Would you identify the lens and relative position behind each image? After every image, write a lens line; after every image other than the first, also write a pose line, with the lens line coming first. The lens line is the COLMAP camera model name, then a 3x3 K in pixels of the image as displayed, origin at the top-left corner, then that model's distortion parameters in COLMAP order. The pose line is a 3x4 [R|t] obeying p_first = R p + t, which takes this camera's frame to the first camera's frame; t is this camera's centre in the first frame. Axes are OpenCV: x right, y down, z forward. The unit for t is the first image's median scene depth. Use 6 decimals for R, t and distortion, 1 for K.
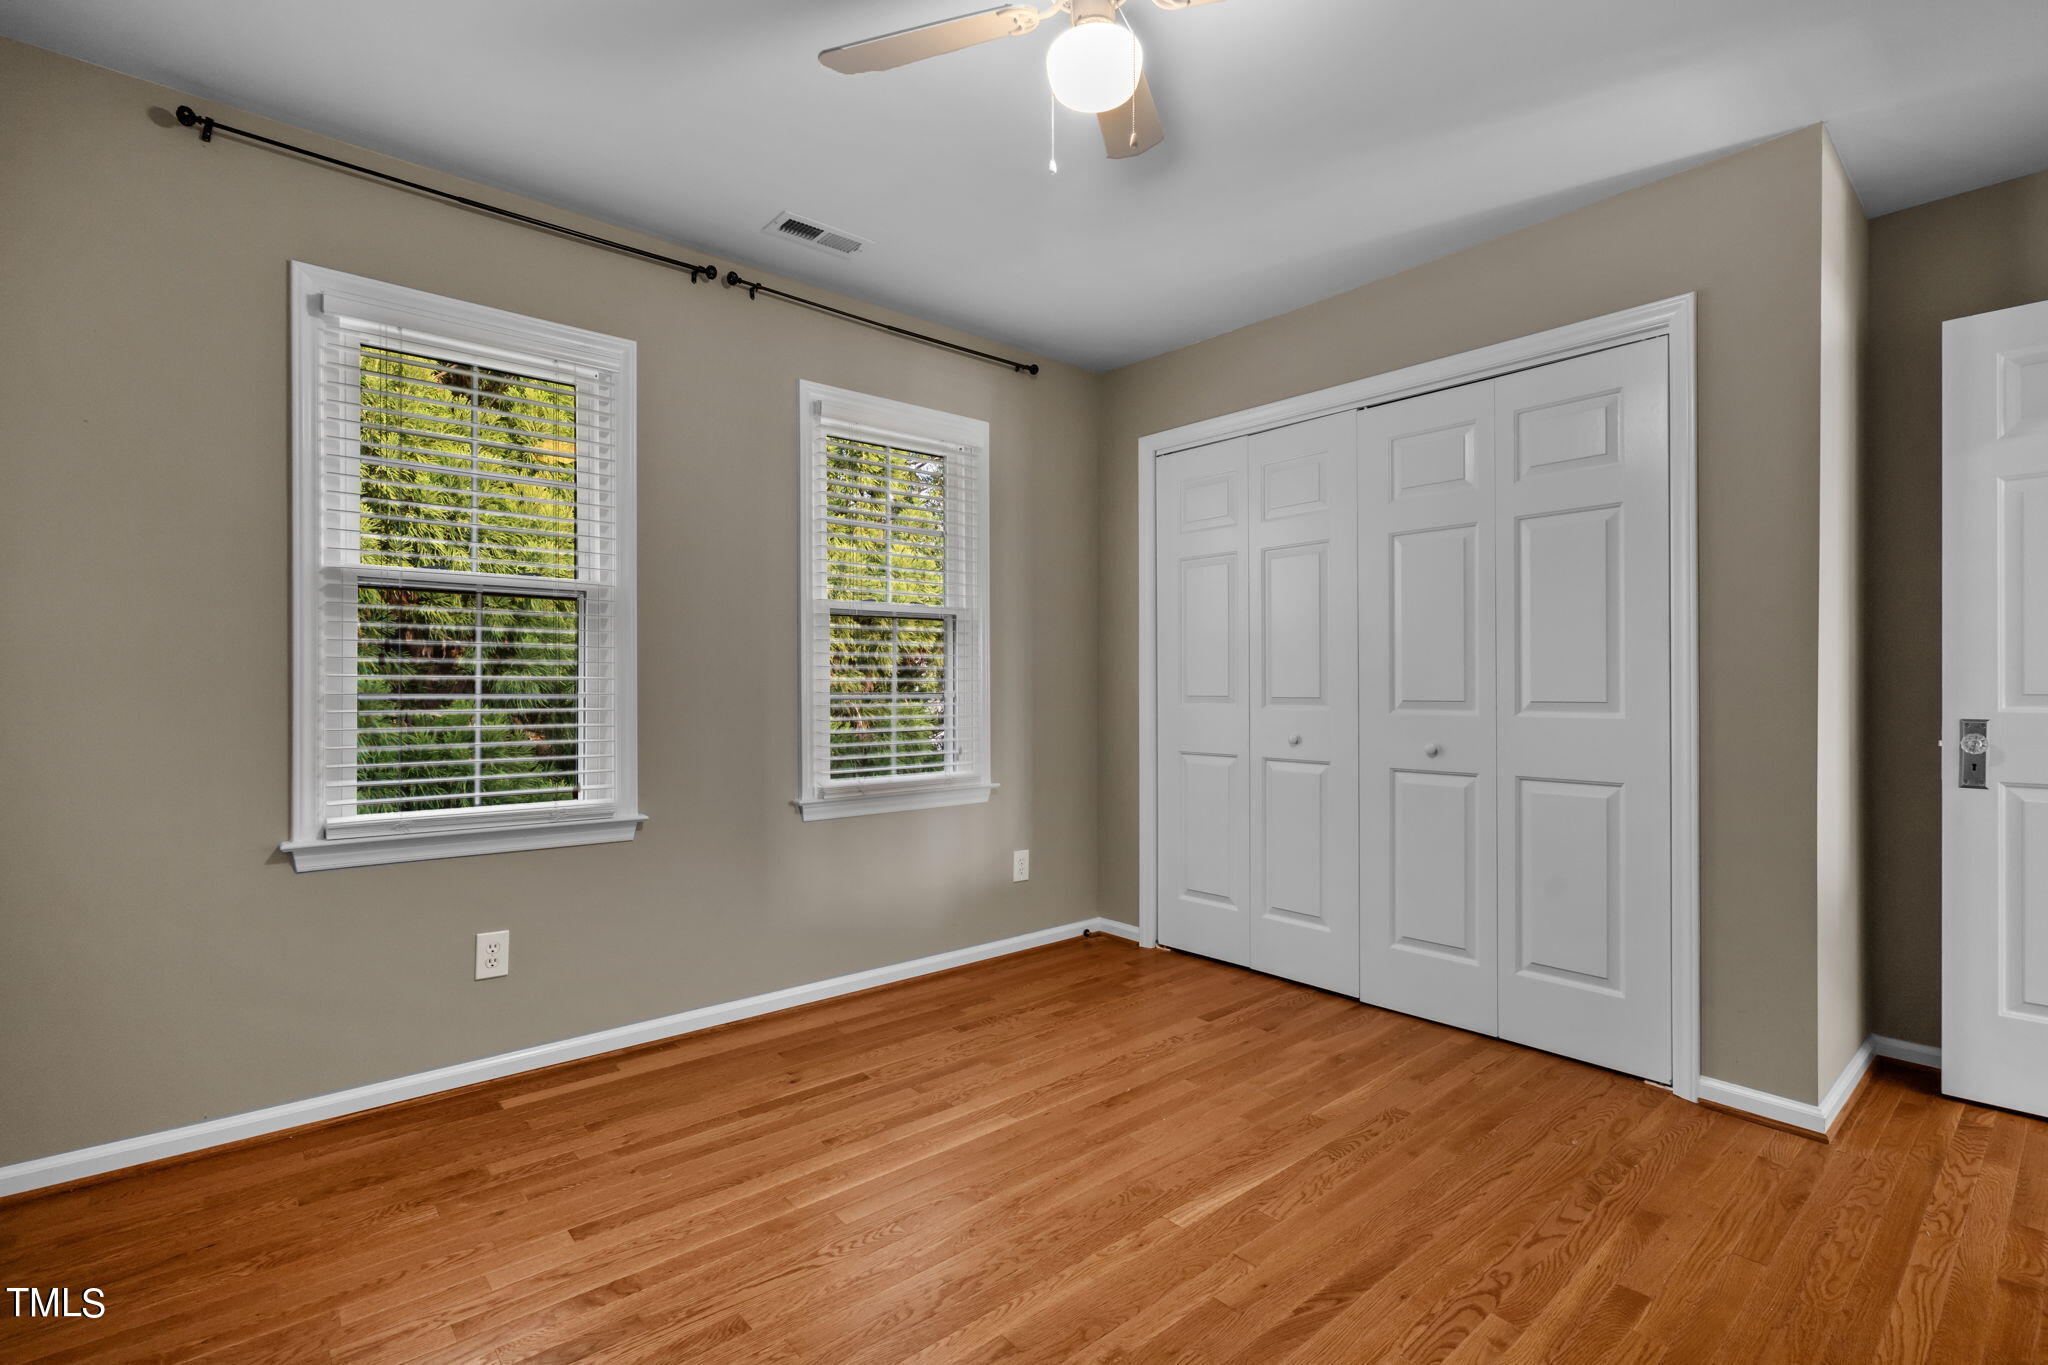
lens RADIAL K [[953.3, 0, 1025.8], [0, 953.3, 678.4], [0, 0, 1]] dist [-0.005758, -0.000779]
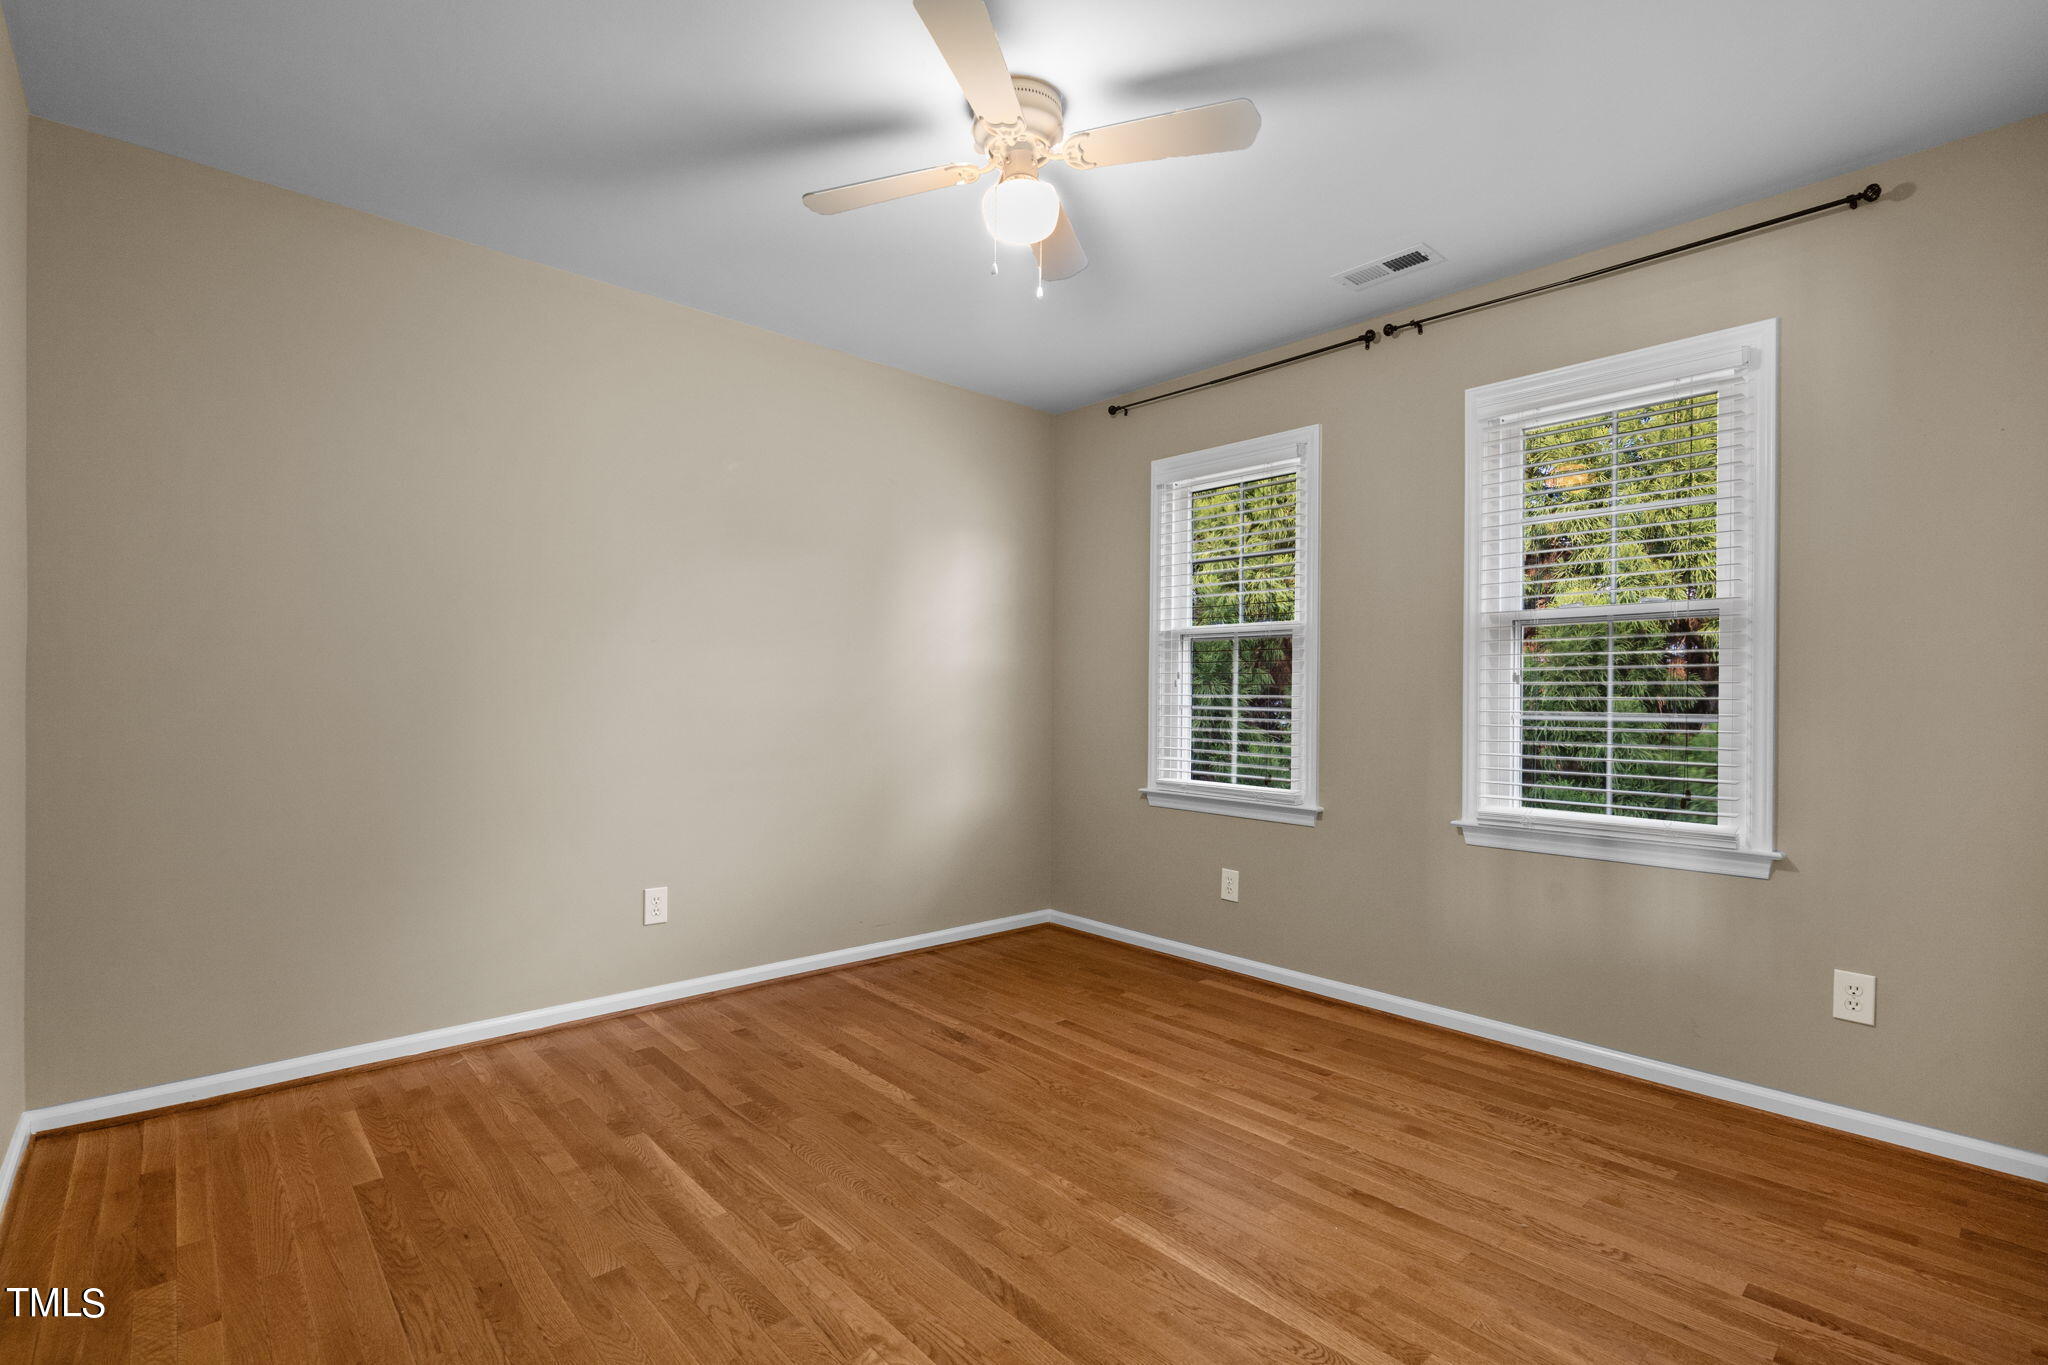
lens RADIAL K [[953.3, 0, 1026.4], [0, 953.3, 685.8], [0, 0, 1]] dist [-0.005758, -0.000779]
pose [[0.012370, -0.009174, -0.999881, 0.857796], [0.000714, 0.999958, -0.009166, -0.002783], [0.999923, -0.000600, 0.012376, 0.631822]]
